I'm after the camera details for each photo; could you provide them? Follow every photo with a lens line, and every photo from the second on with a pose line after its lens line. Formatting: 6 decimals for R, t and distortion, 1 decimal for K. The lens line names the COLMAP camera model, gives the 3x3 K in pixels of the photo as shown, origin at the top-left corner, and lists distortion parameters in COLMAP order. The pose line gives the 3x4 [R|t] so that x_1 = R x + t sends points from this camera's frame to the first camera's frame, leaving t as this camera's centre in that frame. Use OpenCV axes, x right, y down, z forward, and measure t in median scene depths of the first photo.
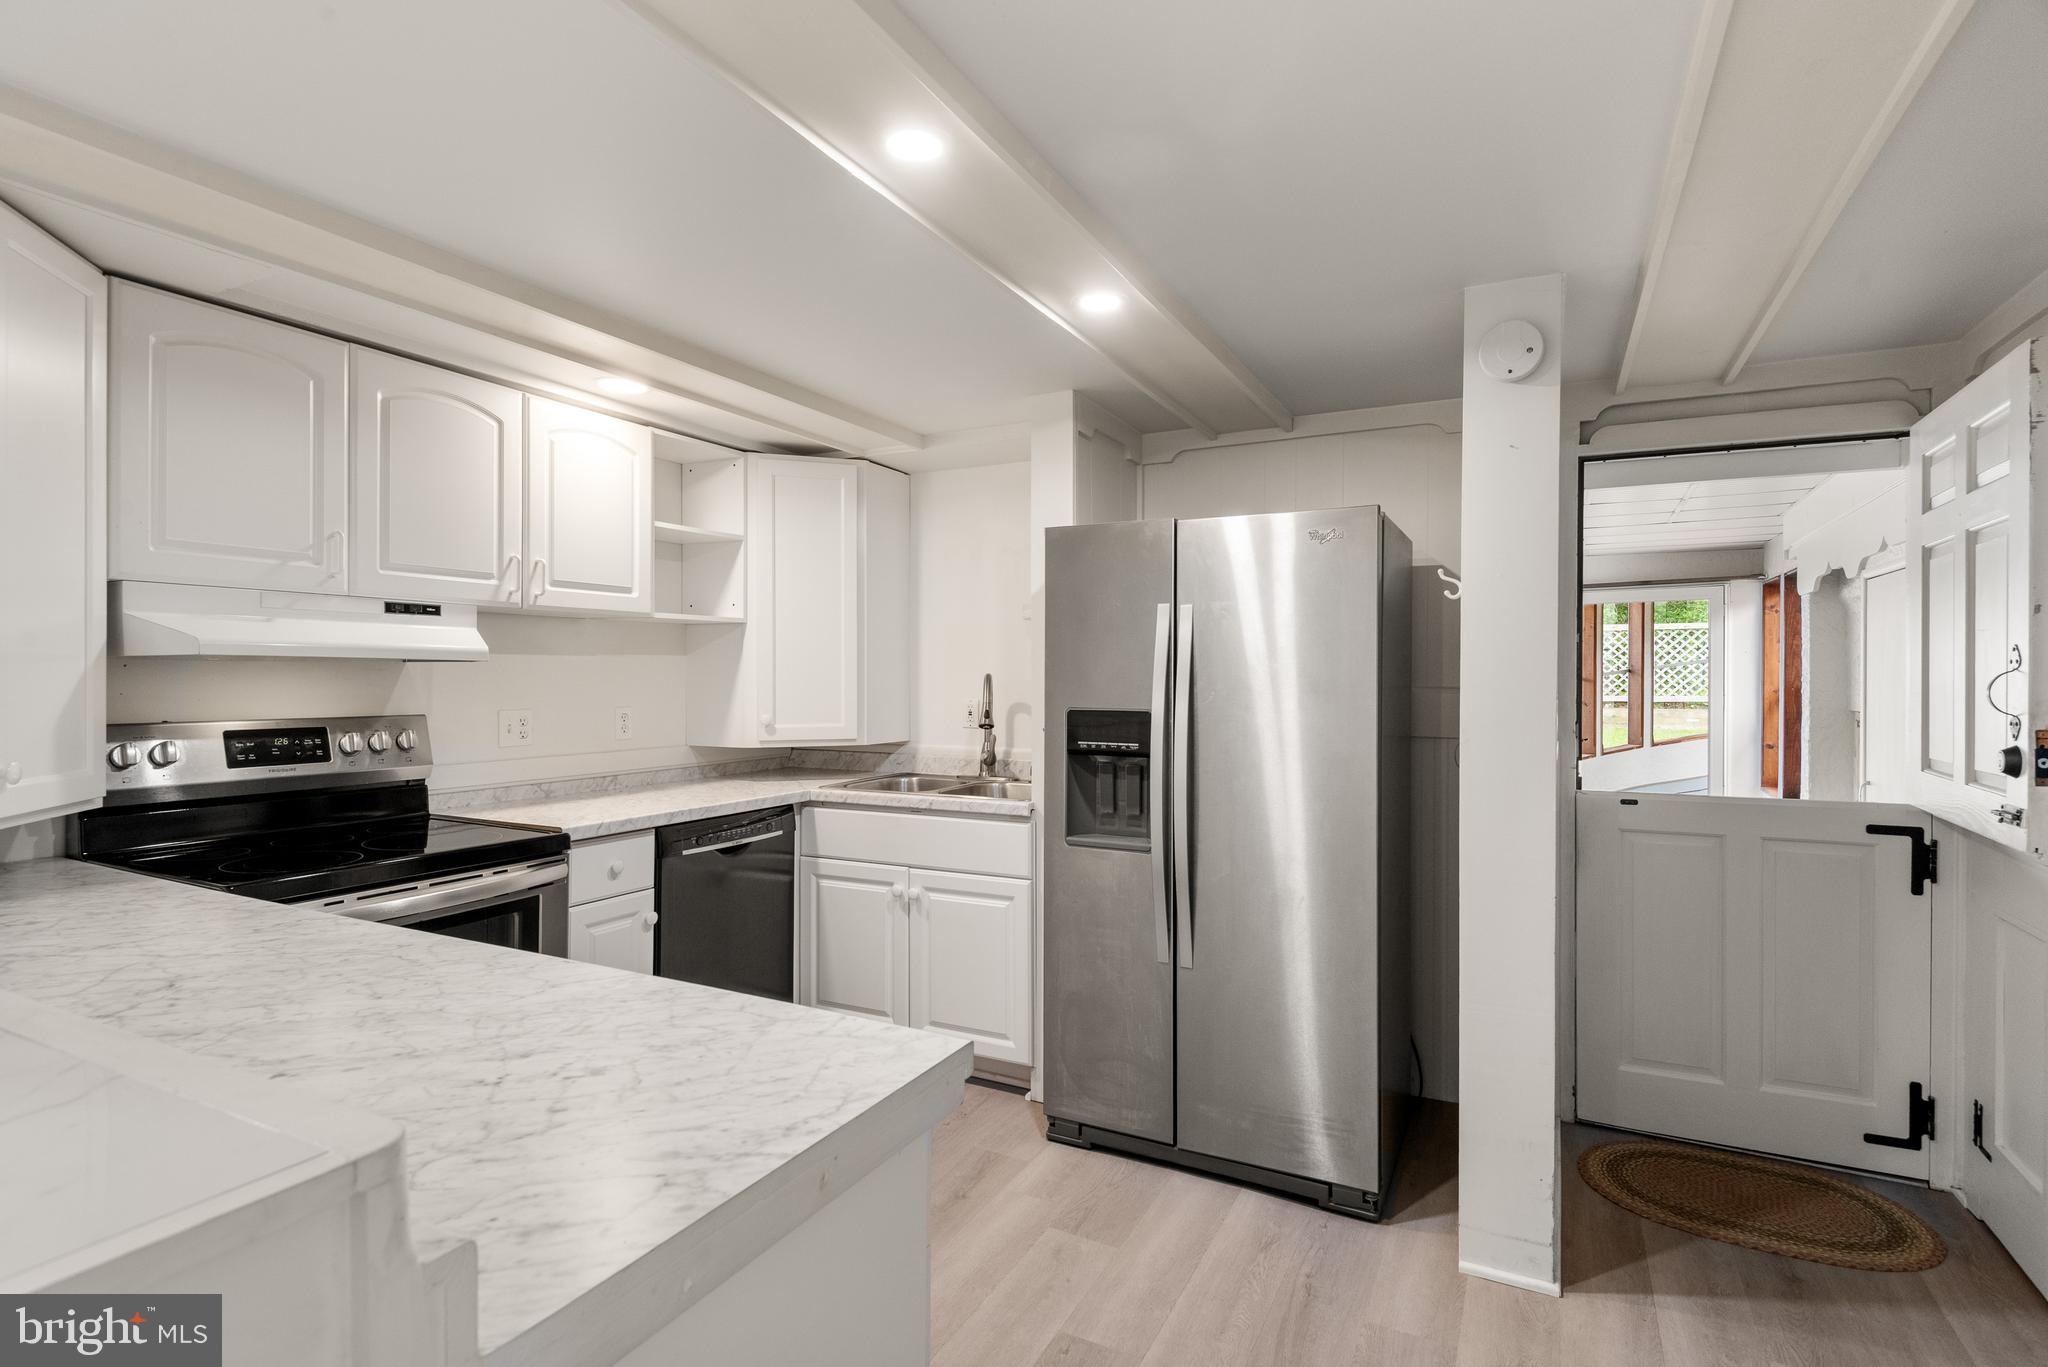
lens RADIAL K [[1036.3, 0, 1017.1], [0, 1036.3, 695.4], [0, 0, 1]] dist [0.019148, -0.000203]
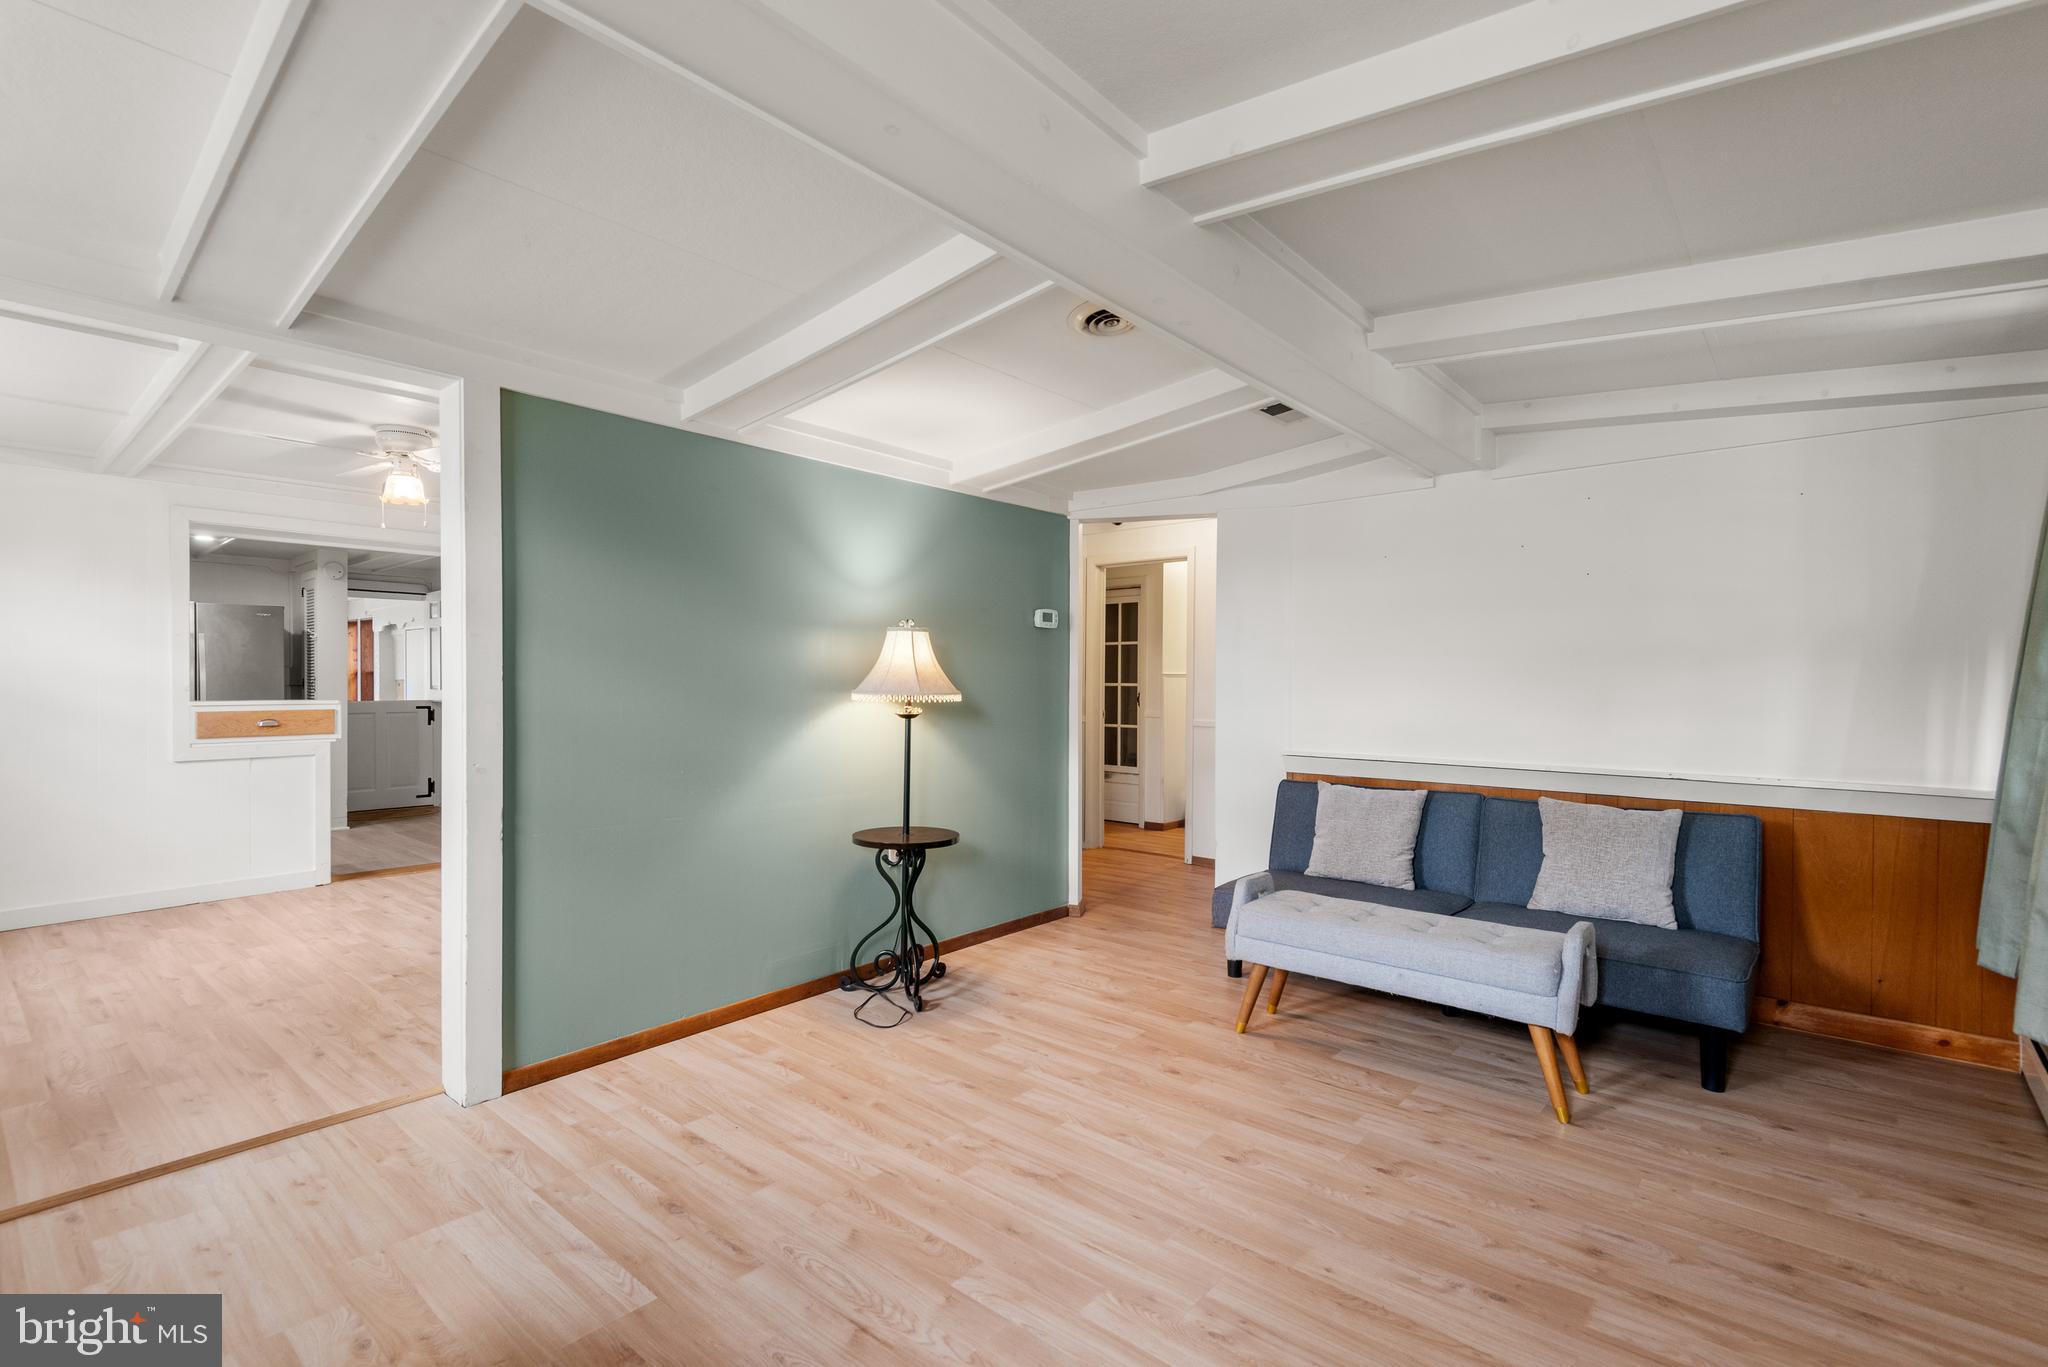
lens RADIAL K [[943.6, 0, 1031.1], [0, 943.6, 696.4], [0, 0, 1]] dist [0.018195, -0.005648]
pose [[0.250573, -0.015821, 0.967968, -1.715786], [0.011309, 0.999846, 0.013414, 0.072205], [-0.968032, 0.007586, 0.250714, -1.749725]]
